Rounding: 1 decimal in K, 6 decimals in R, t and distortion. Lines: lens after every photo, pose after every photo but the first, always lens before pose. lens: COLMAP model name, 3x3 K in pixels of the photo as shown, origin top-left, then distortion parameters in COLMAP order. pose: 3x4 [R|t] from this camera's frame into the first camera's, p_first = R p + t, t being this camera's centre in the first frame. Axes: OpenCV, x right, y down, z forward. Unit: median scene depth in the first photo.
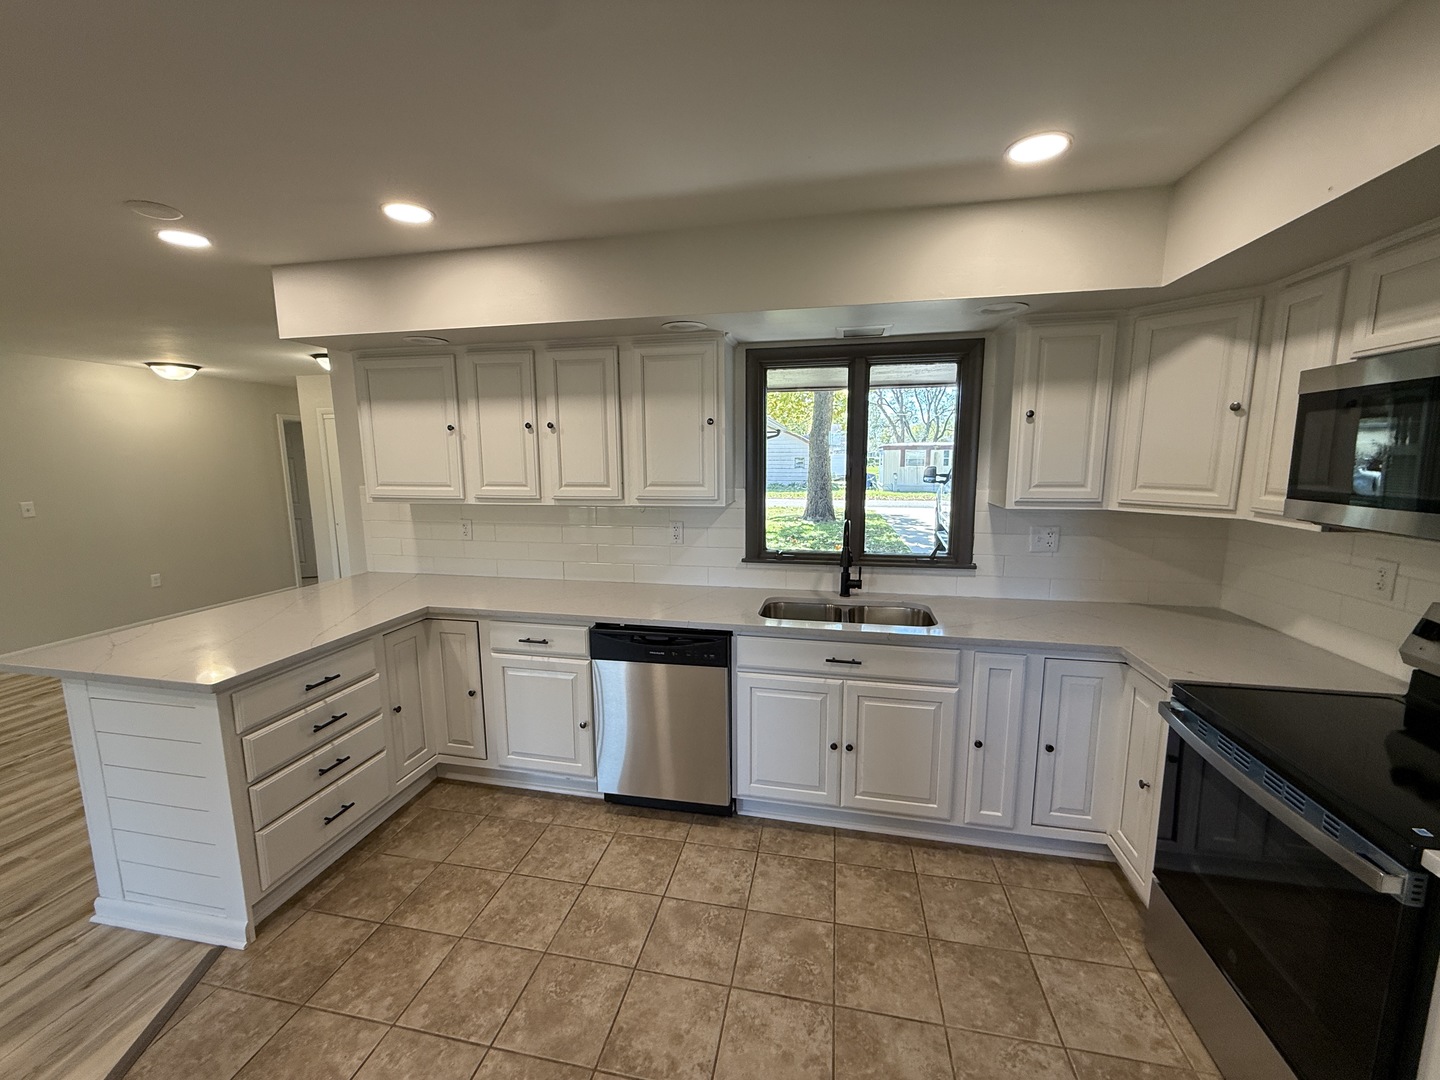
lens RADIAL K [[574.0, 0, 718.3], [0, 574.0, 538.8], [0, 0, 1]] dist [0.000681, -0.000186]
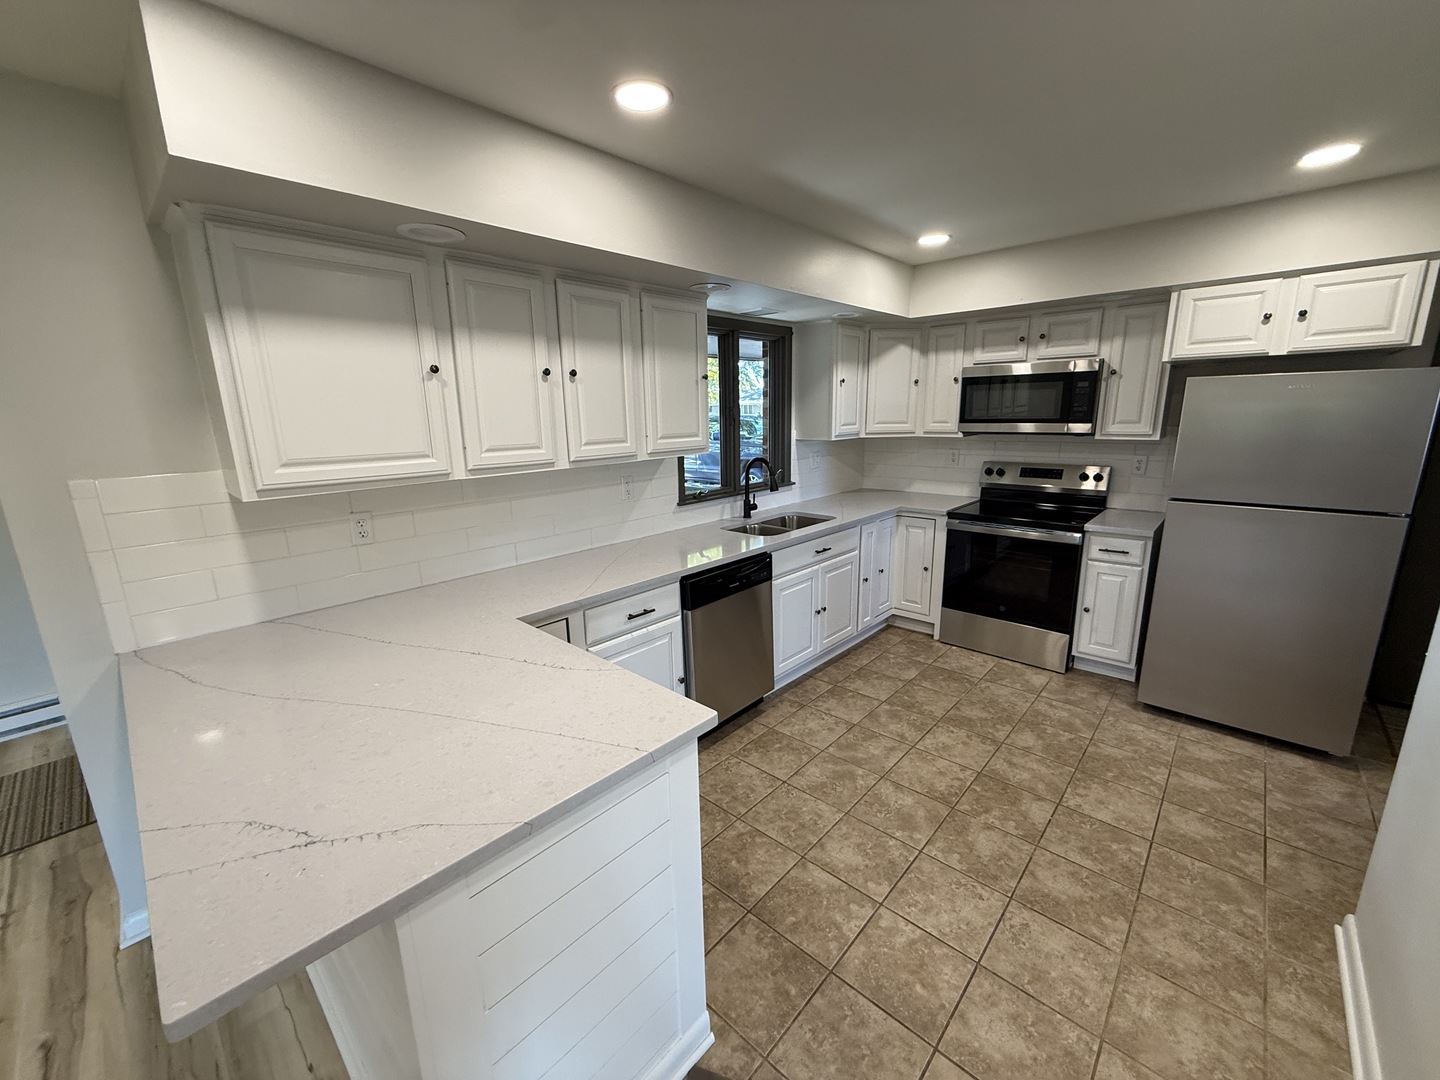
lens RADIAL K [[574.0, 0, 719.0], [0, 574.0, 536.3], [0, 0, 1]] dist [0.000681, -0.000186]
pose [[0.515062, -0.189096, 0.836034, -1.110492], [0.142800, 0.980662, 0.133832, -0.051826], [-0.845174, 0.050454, 0.532105, 0.448045]]
